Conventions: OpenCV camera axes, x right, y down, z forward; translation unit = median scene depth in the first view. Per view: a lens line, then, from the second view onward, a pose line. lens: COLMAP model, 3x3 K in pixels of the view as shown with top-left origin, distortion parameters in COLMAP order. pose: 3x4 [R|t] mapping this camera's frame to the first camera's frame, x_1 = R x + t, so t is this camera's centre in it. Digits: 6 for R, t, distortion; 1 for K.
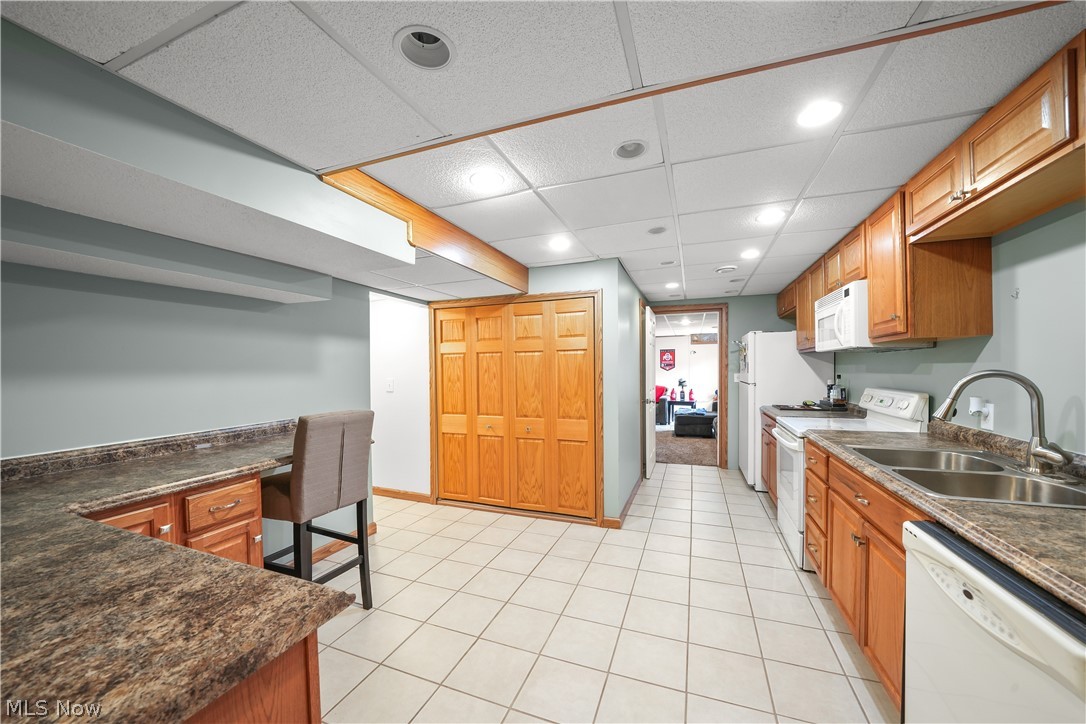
lens RADIAL K [[380.2, 0, 538.2], [0, 380.2, 365.8], [0, 0, 1]] dist [-0.026954, 0.003647]
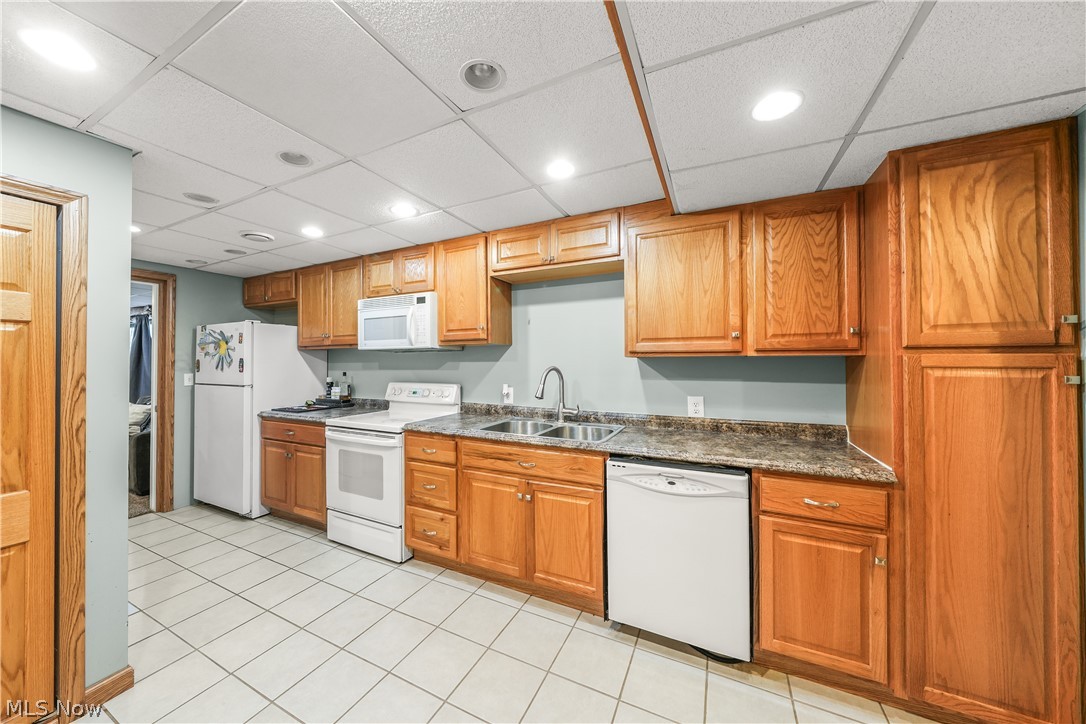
lens RADIAL K [[389.8, 0, 529.4], [0, 389.8, 353.8], [0, 0, 1]] dist [-0.019833, -0.000080]
pose [[0.081138, 0.026892, 0.996340, -0.348467], [-0.001406, 0.999638, -0.026866, 0.001298], [-0.996702, 0.000779, 0.081147, 0.592664]]
